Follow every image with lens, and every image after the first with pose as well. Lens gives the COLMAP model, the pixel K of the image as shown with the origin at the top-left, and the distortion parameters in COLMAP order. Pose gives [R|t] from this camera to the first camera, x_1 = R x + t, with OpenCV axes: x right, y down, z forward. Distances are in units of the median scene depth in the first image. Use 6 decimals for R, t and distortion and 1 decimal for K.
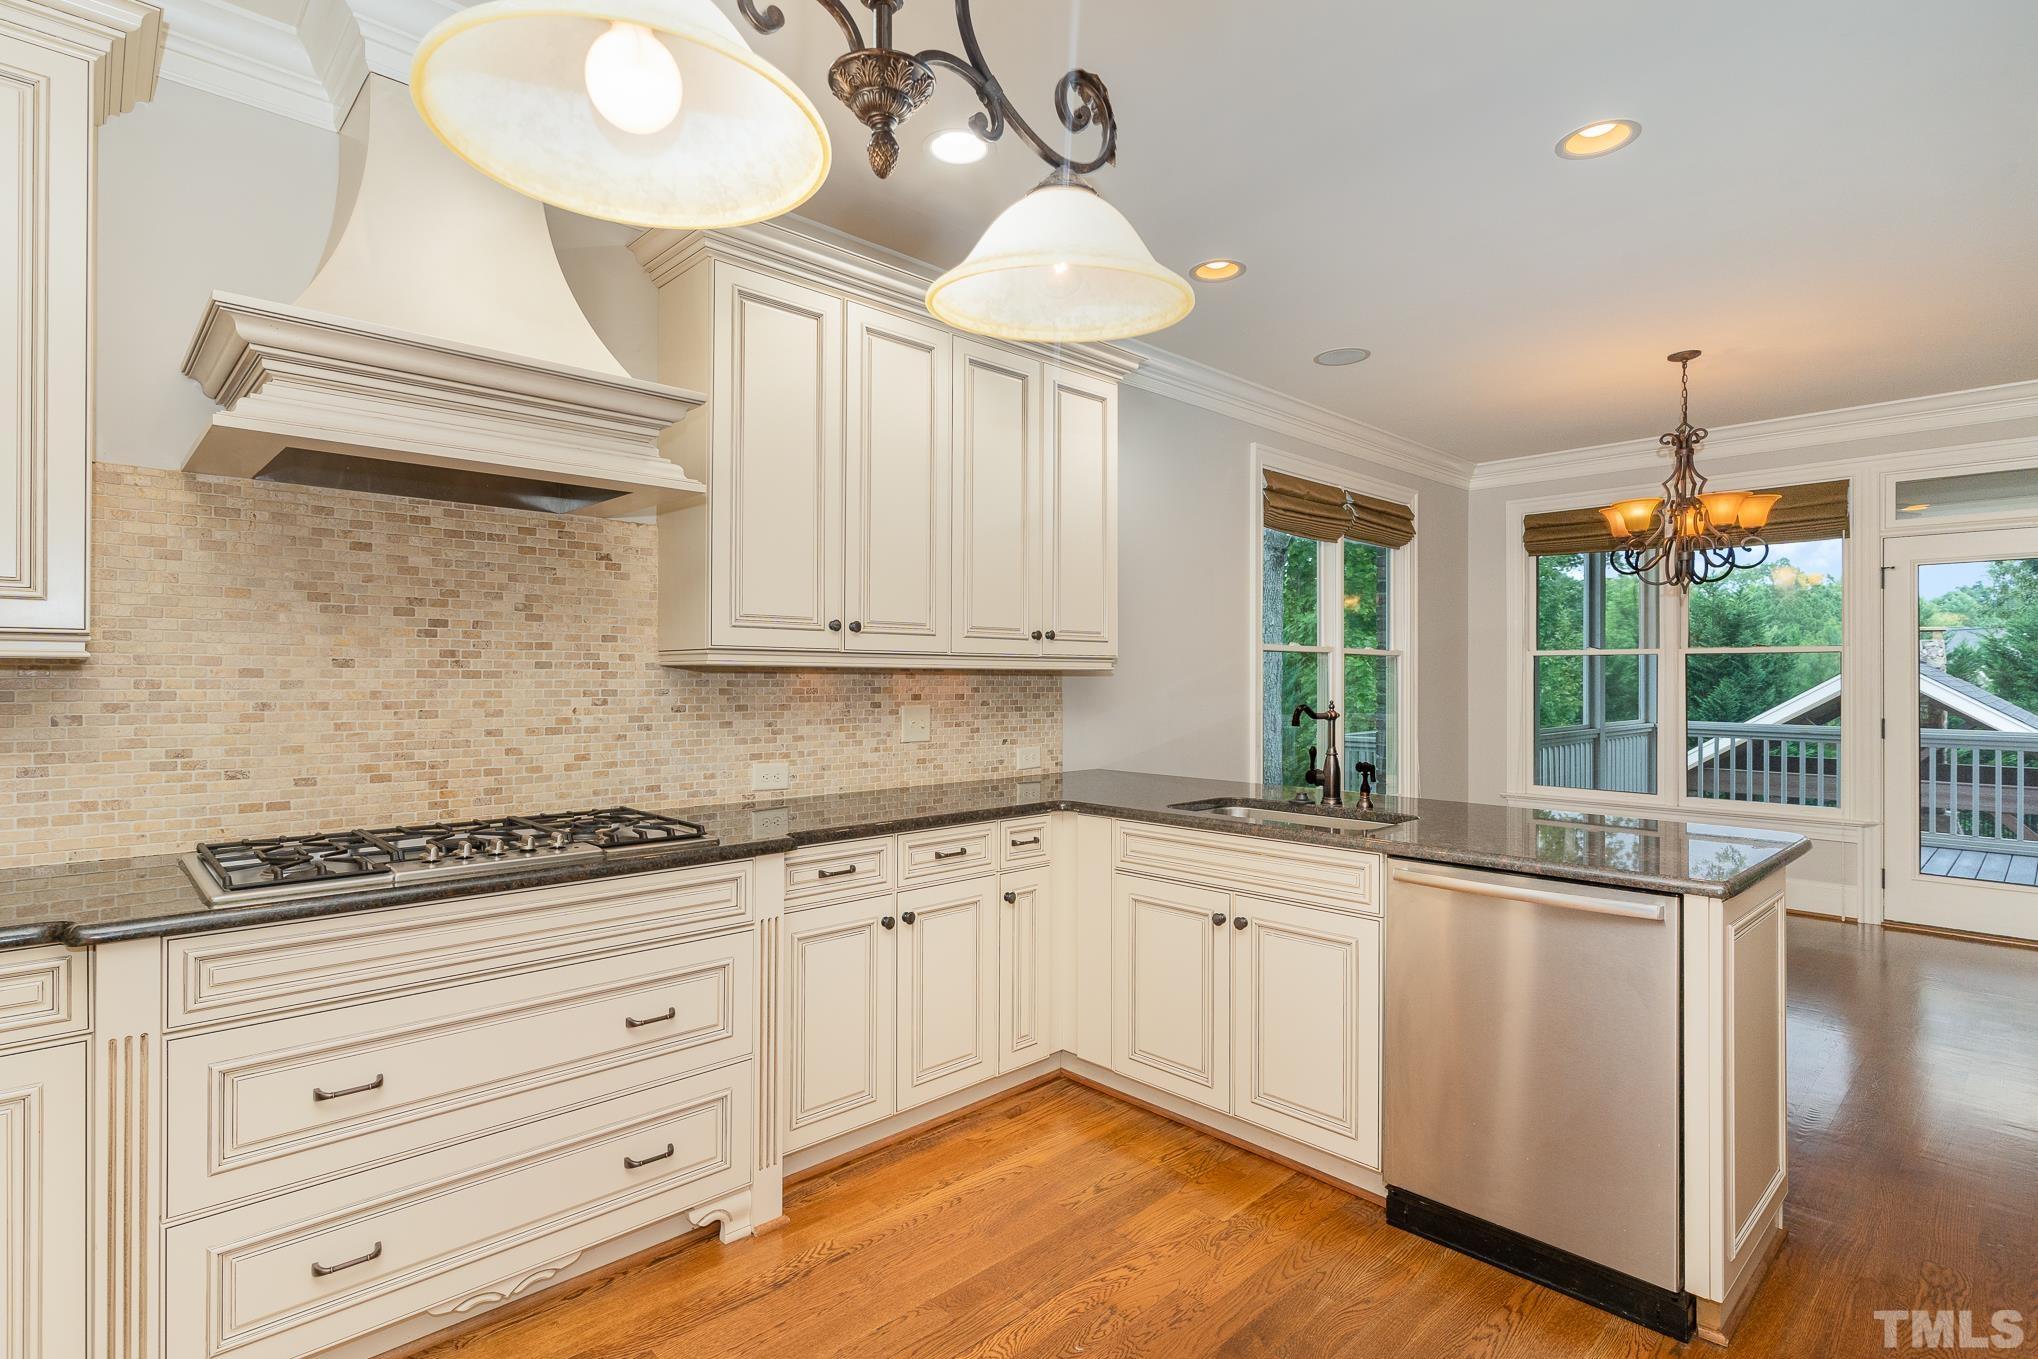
lens RADIAL K [[1017.4, 0, 1023.3], [0, 1017.4, 678.5], [0, 0, 1]] dist [-0.006920, -0.000211]
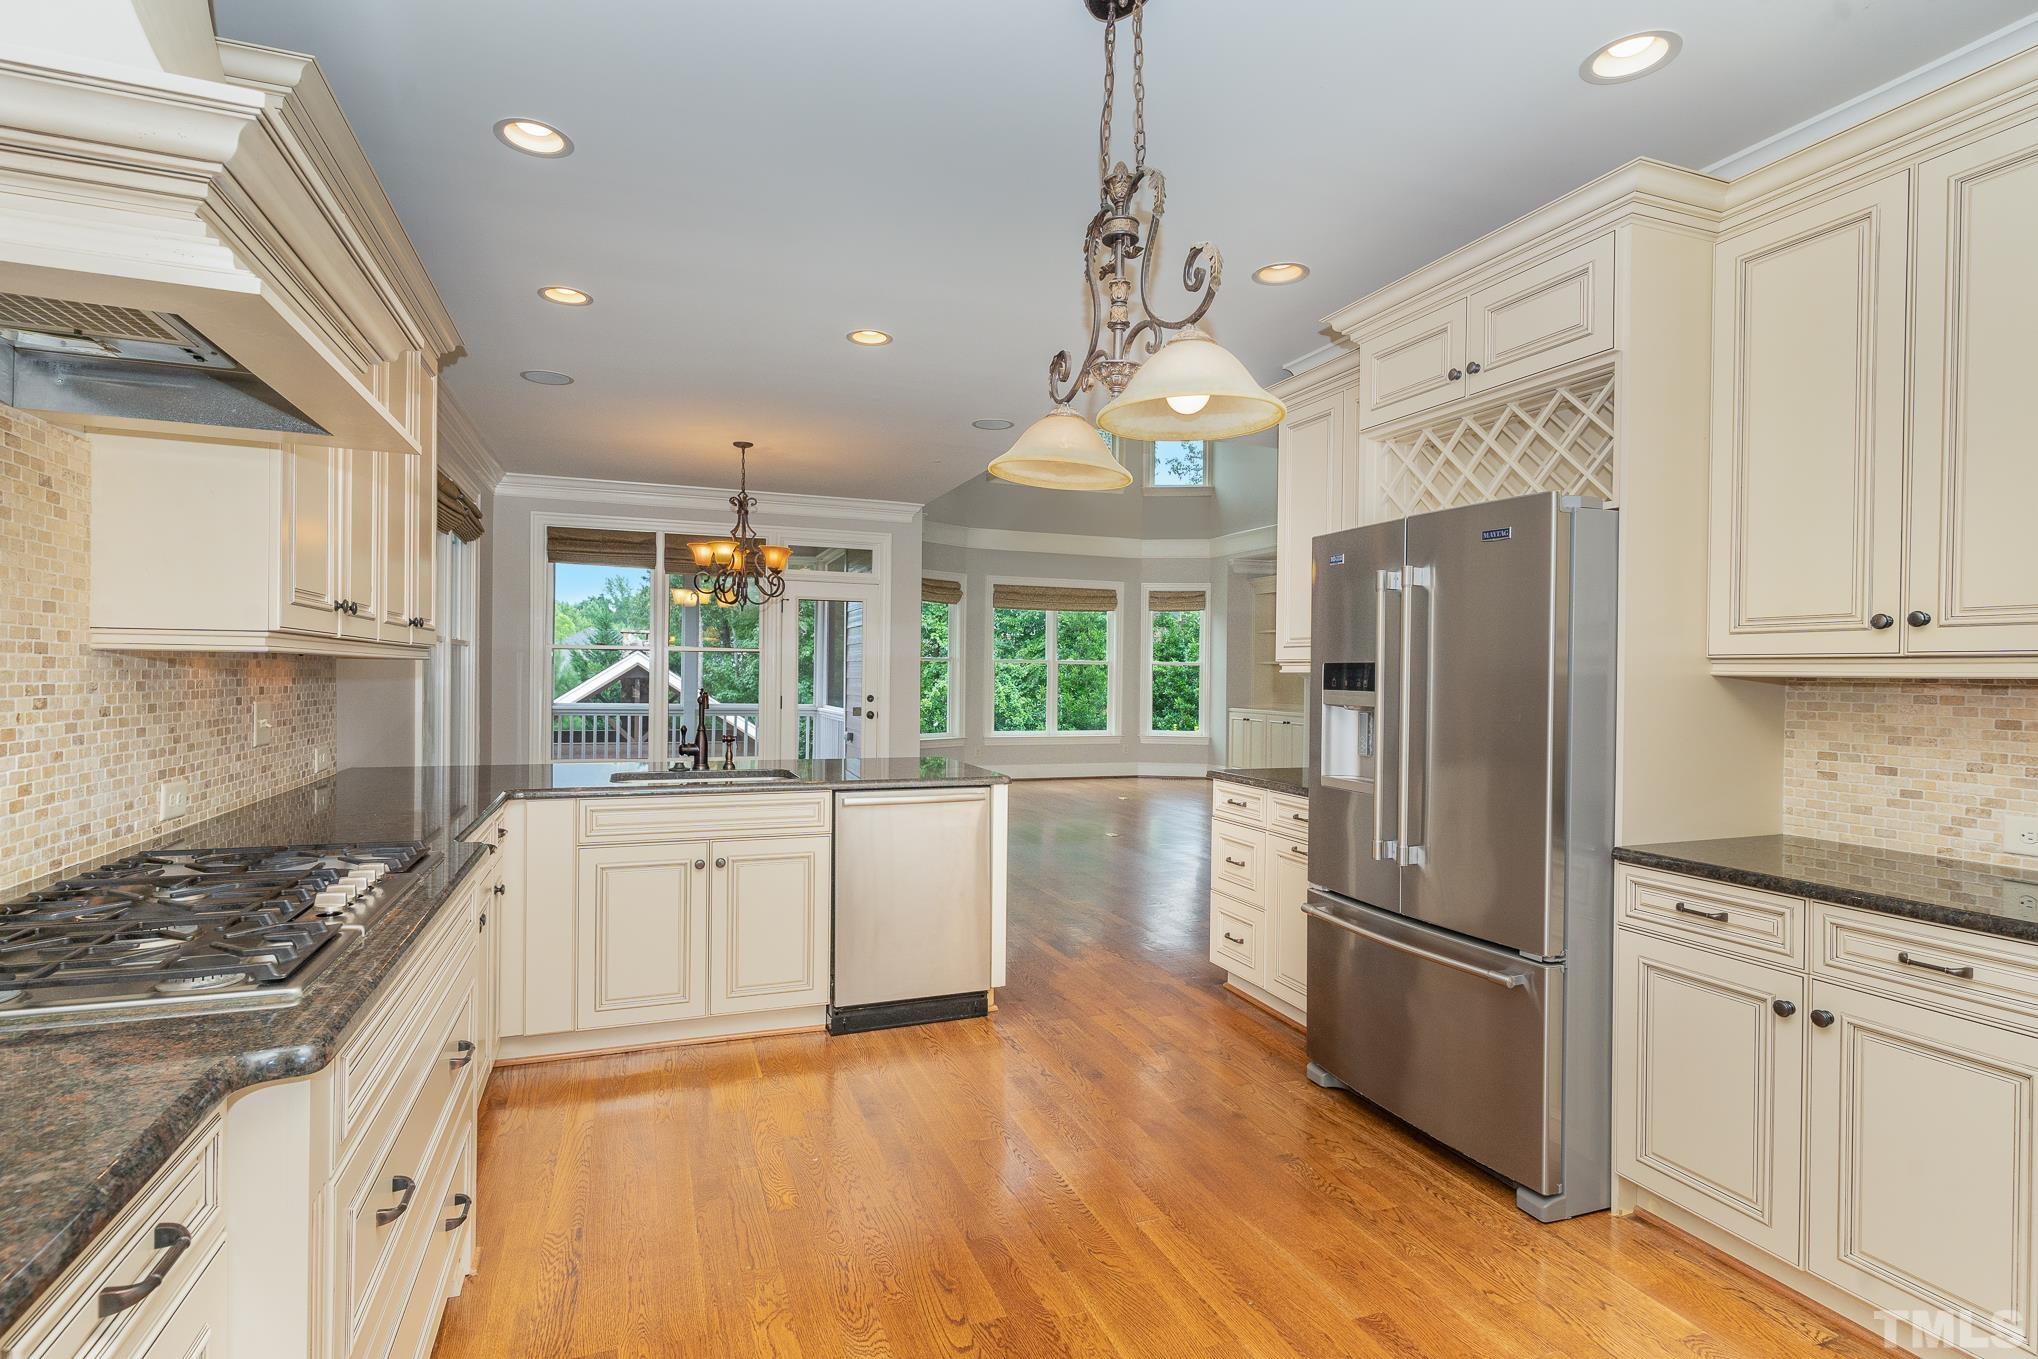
lens RADIAL K [[1017.4, 0, 1021.9], [0, 1017.4, 681.2], [0, 0, 1]] dist [-0.006920, -0.000211]
pose [[0.349471, -0.004094, 0.936938, -0.780486], [-0.012129, 0.999887, 0.008893, -0.004495], [-0.936869, -0.014473, 0.349382, 0.179092]]
